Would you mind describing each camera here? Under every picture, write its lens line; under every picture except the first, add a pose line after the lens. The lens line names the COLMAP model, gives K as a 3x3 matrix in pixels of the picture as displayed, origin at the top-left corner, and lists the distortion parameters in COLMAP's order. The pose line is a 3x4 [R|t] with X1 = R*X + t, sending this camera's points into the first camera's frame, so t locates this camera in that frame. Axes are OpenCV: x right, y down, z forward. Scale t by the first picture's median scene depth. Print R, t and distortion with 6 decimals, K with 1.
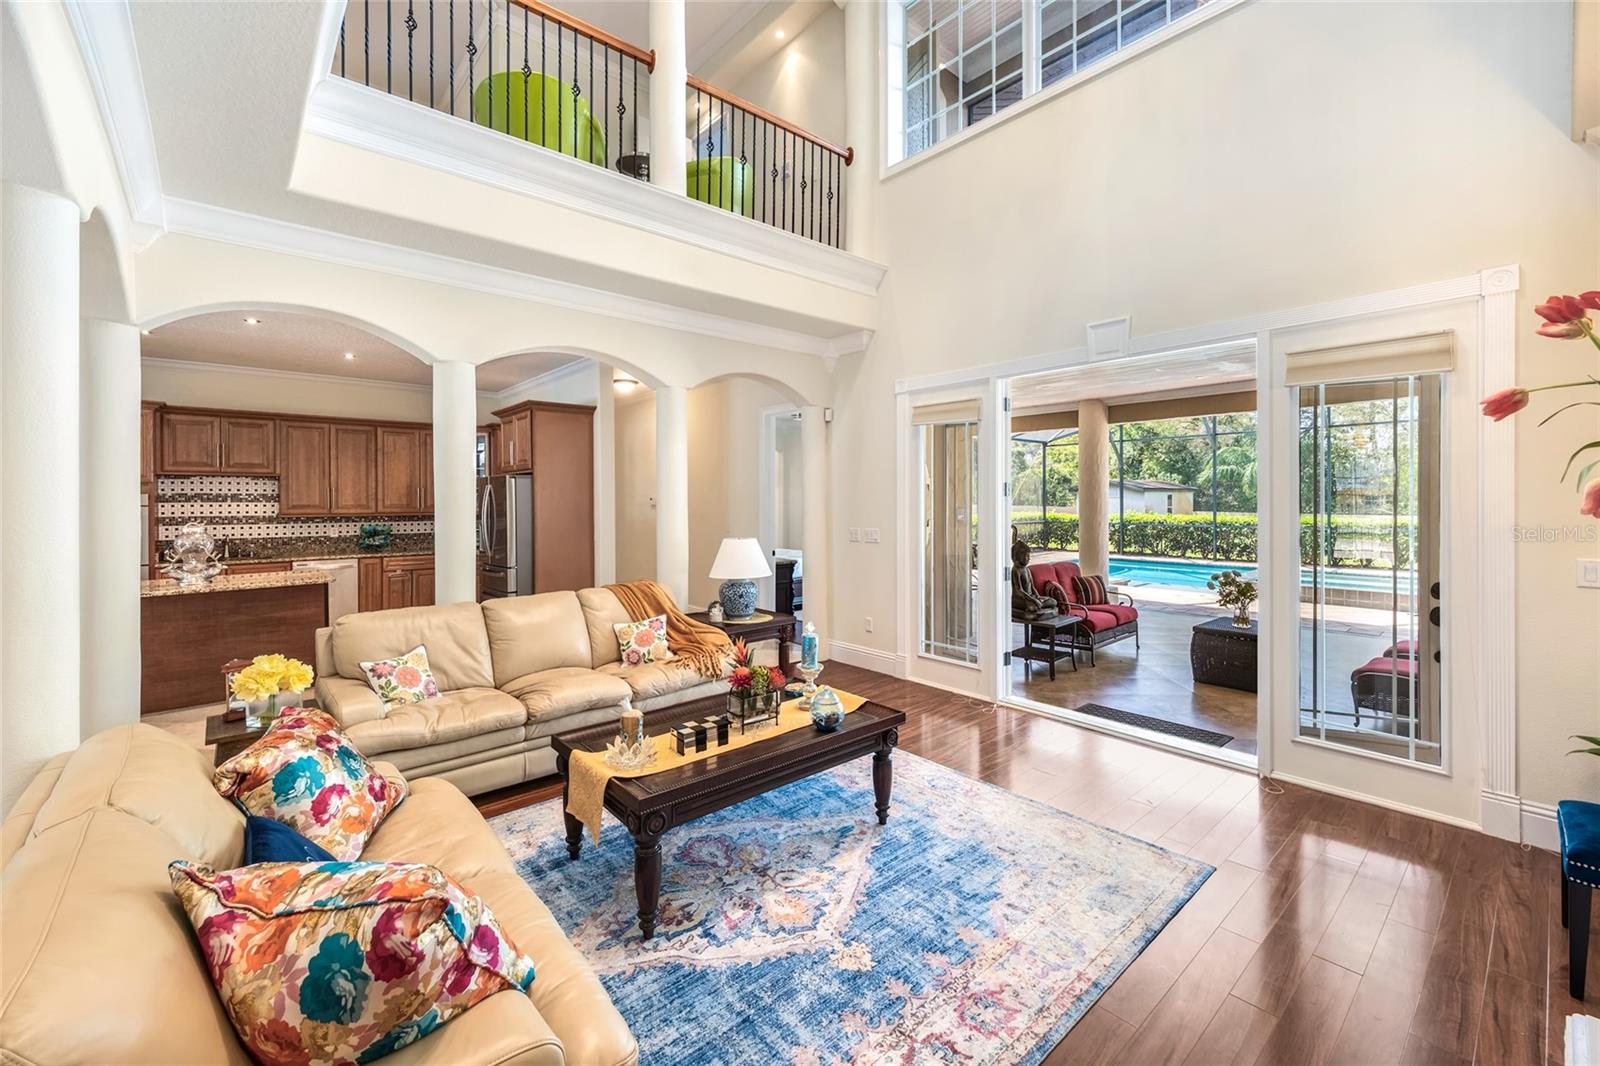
lens RADIAL K [[654.5, 0, 792.1], [0, 654.5, 503.9], [0, 0, 1]] dist [-0.001566, -0.000144]
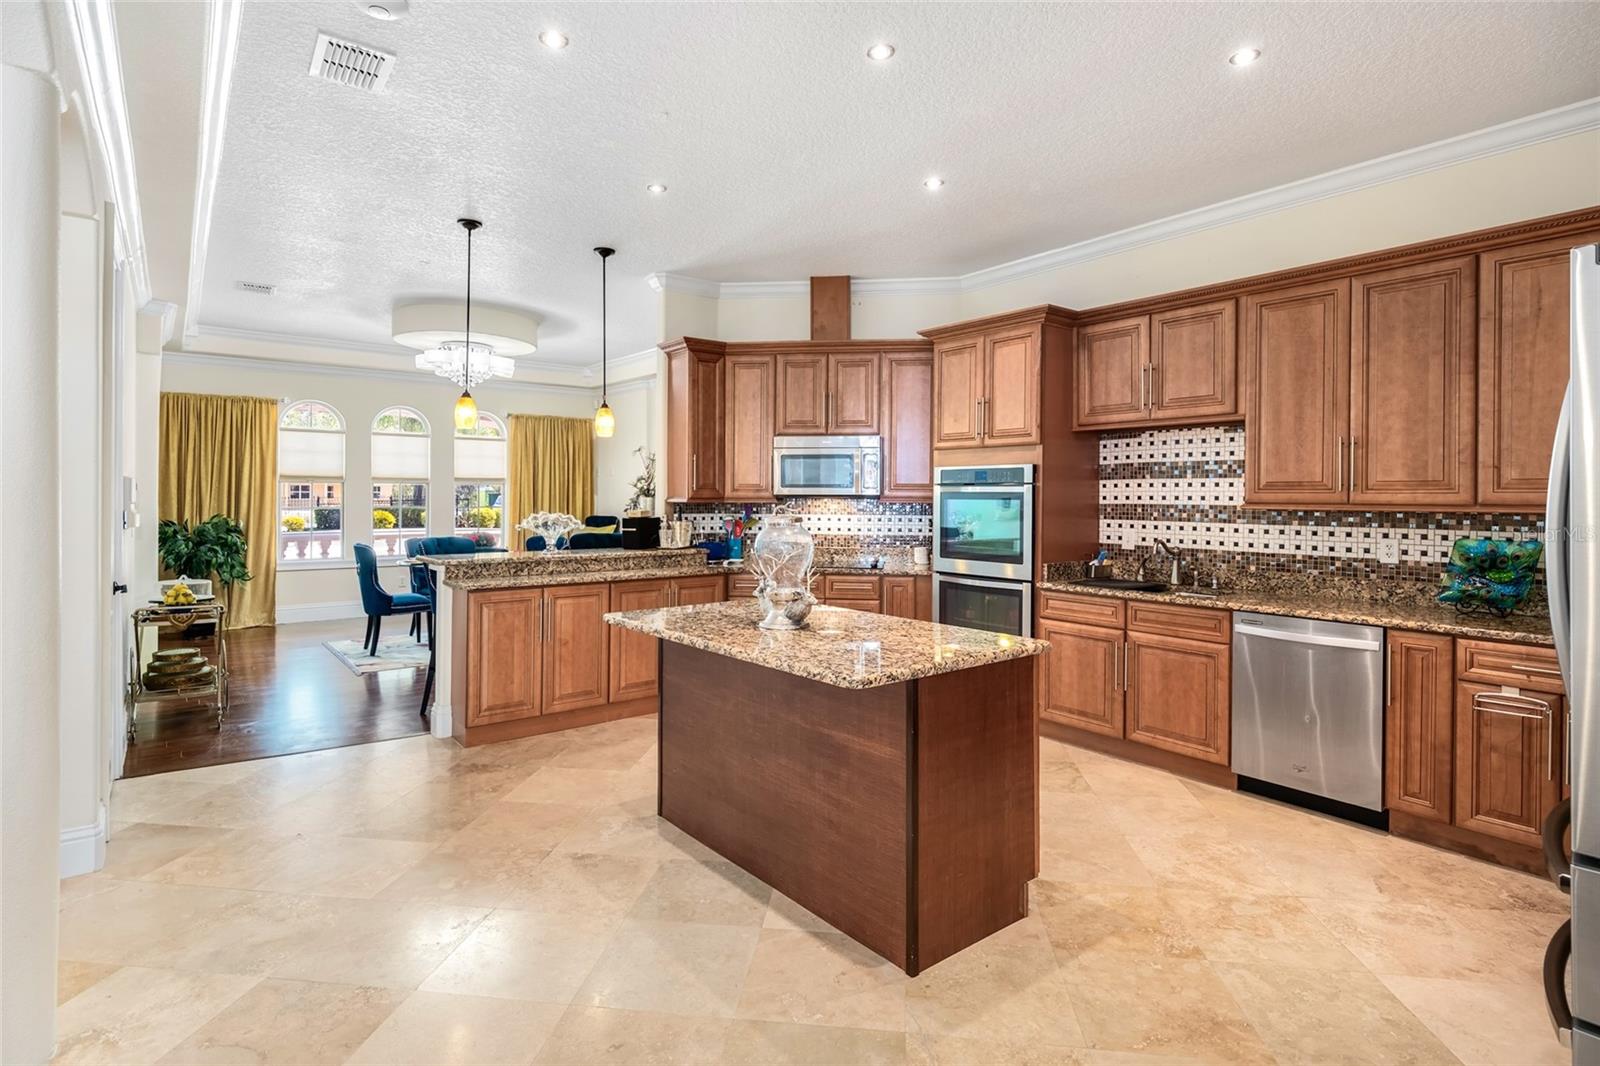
lens RADIAL K [[811.8, 0, 814.8], [0, 811.8, 494.3], [0, 0, 1]] dist [0.020446, -0.000346]
pose [[-0.046275, -0.001932, -0.998927, -0.201745], [-0.011376, 0.999934, -0.001407, 0.014304], [0.998864, 0.011299, -0.046294, 0.728930]]
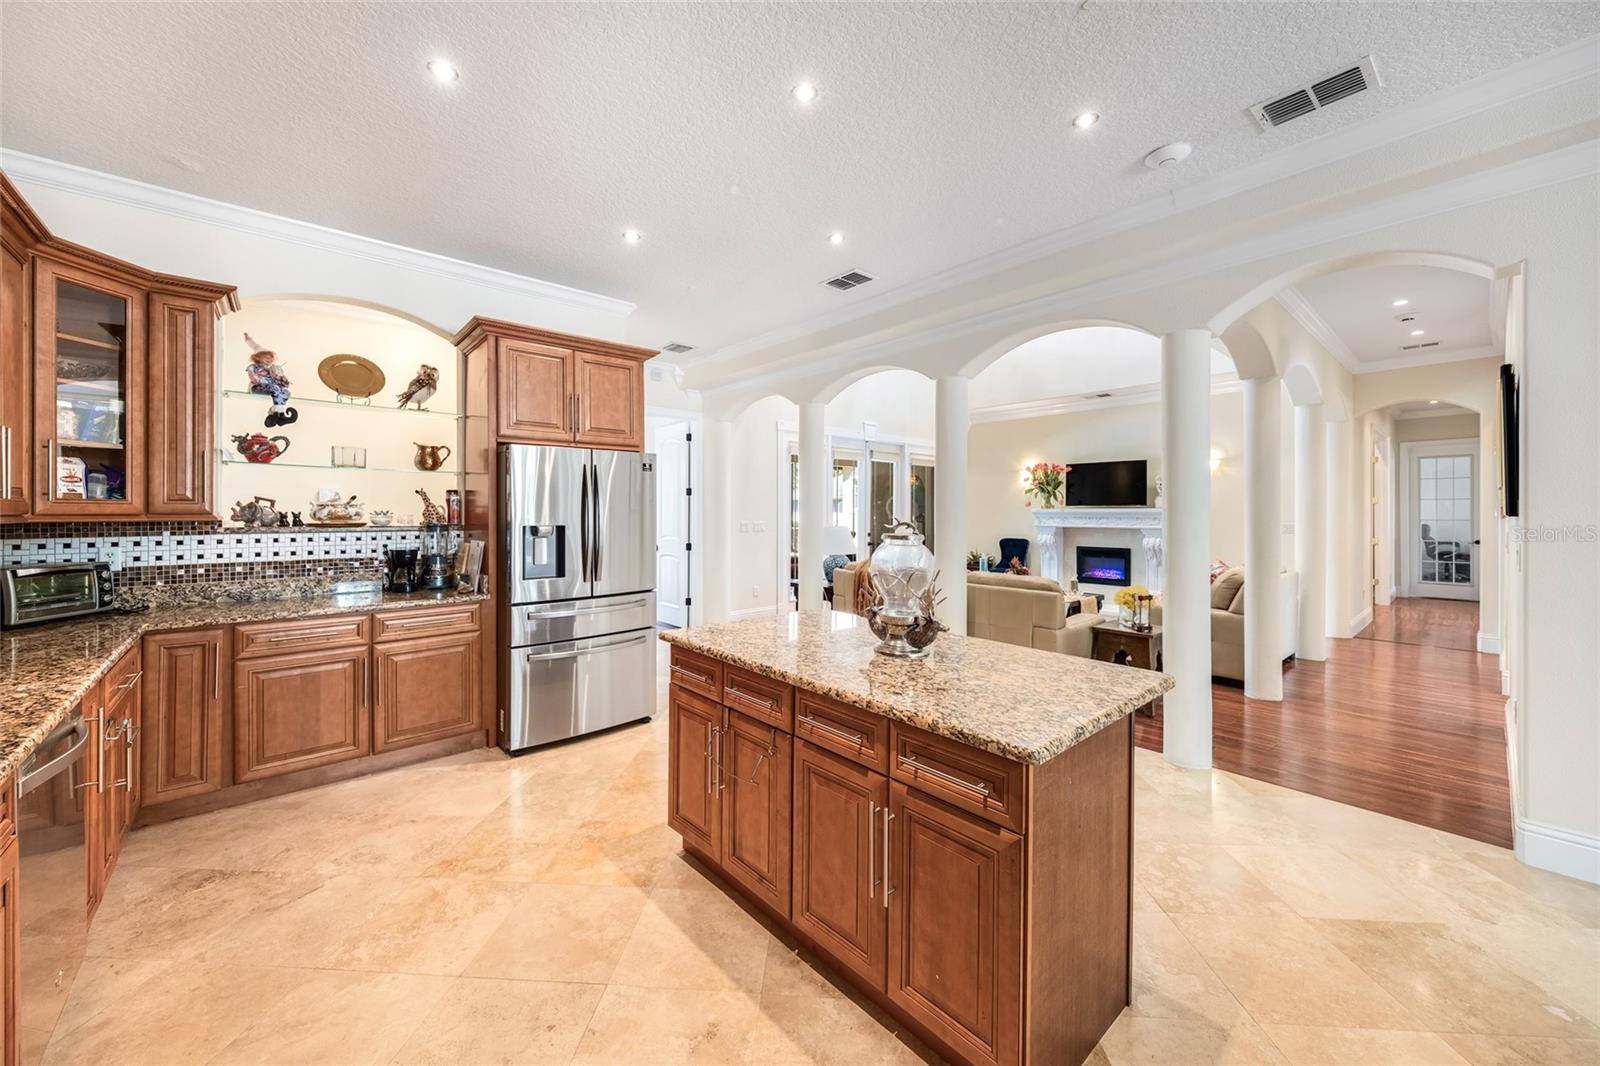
lens RADIAL K [[588.5, 0, 793.8], [0, 588.5, 509.3], [0, 0, 1]] dist [0.008970, -0.000326]
pose [[0.009178, 0.007721, 0.999928, -0.921218], [0.003037, 0.999965, -0.007749, 0.015825], [-0.999953, 0.003108, 0.009154, 0.744582]]
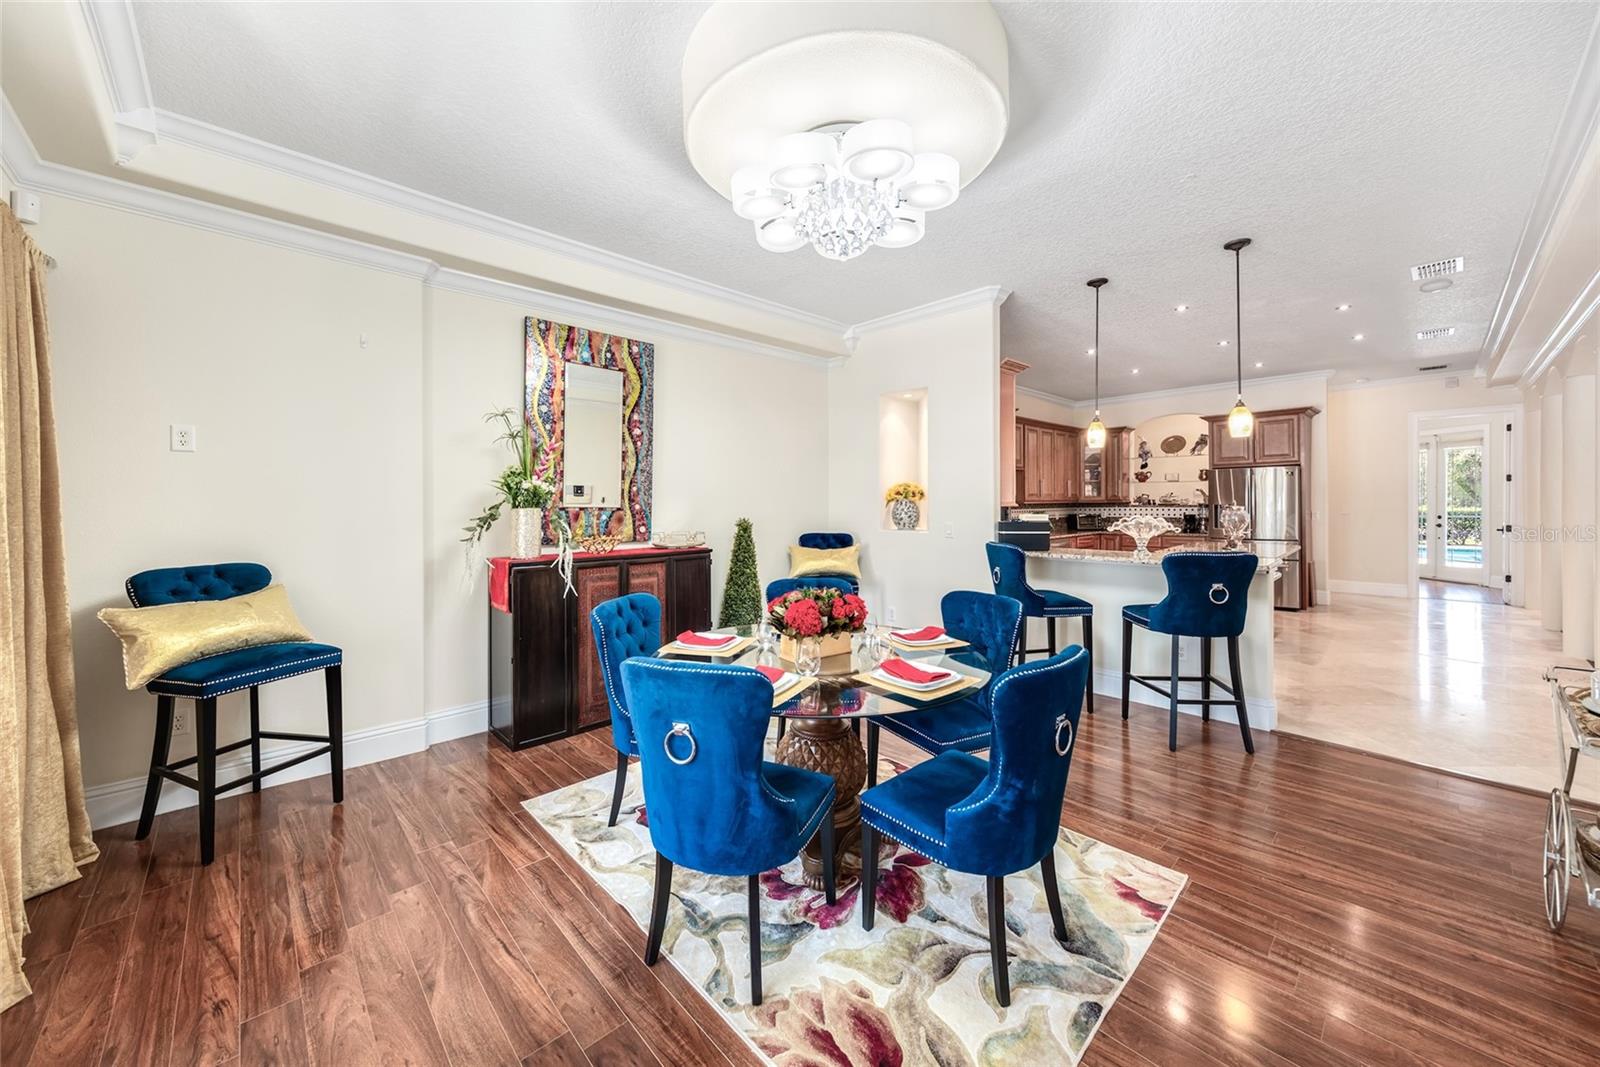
lens RADIAL K [[588.5, 0, 776.0], [0, 588.5, 507.9], [0, 0, 1]] dist [0.008970, -0.000326]
pose [[0.999763, -0.000893, 0.021749, -1.291697], [0.000990, 0.999990, -0.004413, 0.036220], [-0.021745, 0.004434, 0.999754, -0.111683]]
